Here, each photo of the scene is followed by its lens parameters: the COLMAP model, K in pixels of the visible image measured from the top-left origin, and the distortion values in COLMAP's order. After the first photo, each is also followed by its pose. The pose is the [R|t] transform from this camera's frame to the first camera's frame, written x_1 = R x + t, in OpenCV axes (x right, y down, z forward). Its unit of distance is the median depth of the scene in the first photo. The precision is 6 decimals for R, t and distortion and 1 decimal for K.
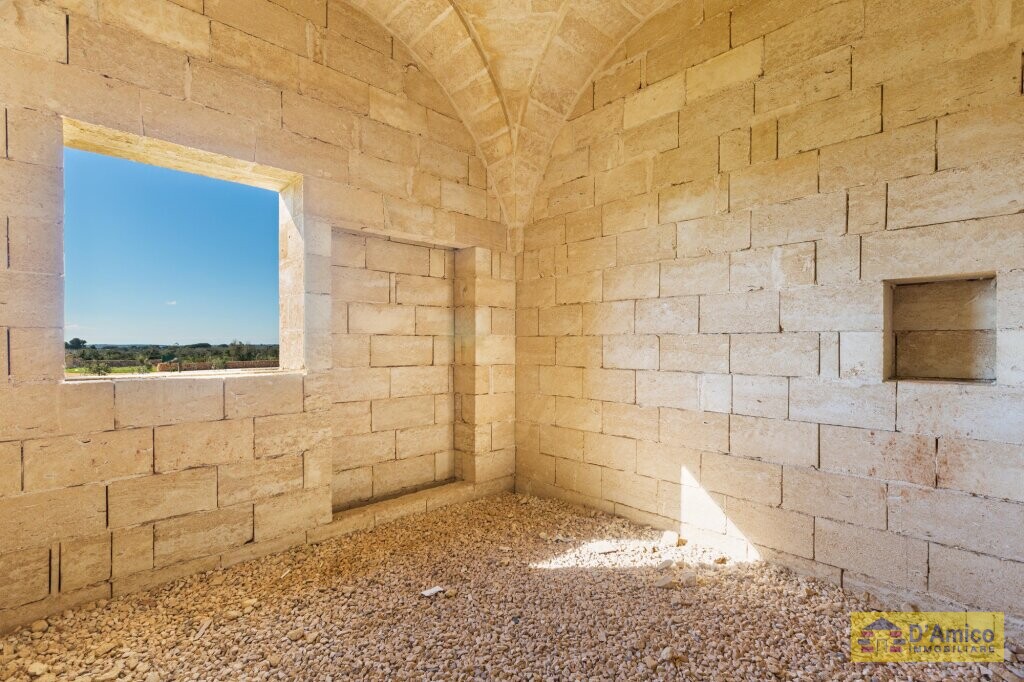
lens RADIAL K [[467.1, 0, 513.1], [0, 467.1, 345.6], [0, 0, 1]] dist [0.000749, 0.002087]
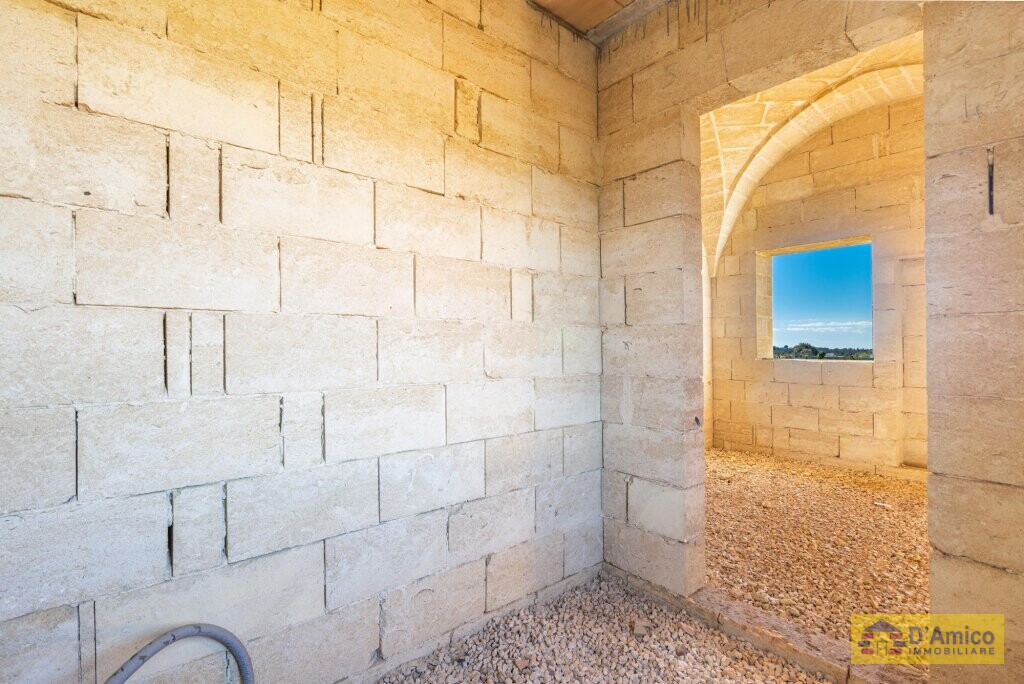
lens RADIAL K [[478.7, 0, 512.5], [0, 478.7, 342.5], [0, 0, 1]] dist [-0.001144, -0.000598]
pose [[-0.046982, 0.000503, -0.998896, 1.326179], [0.004631, 0.999989, 0.000286, -0.014848], [0.998885, -0.004613, -0.046984, -0.131842]]
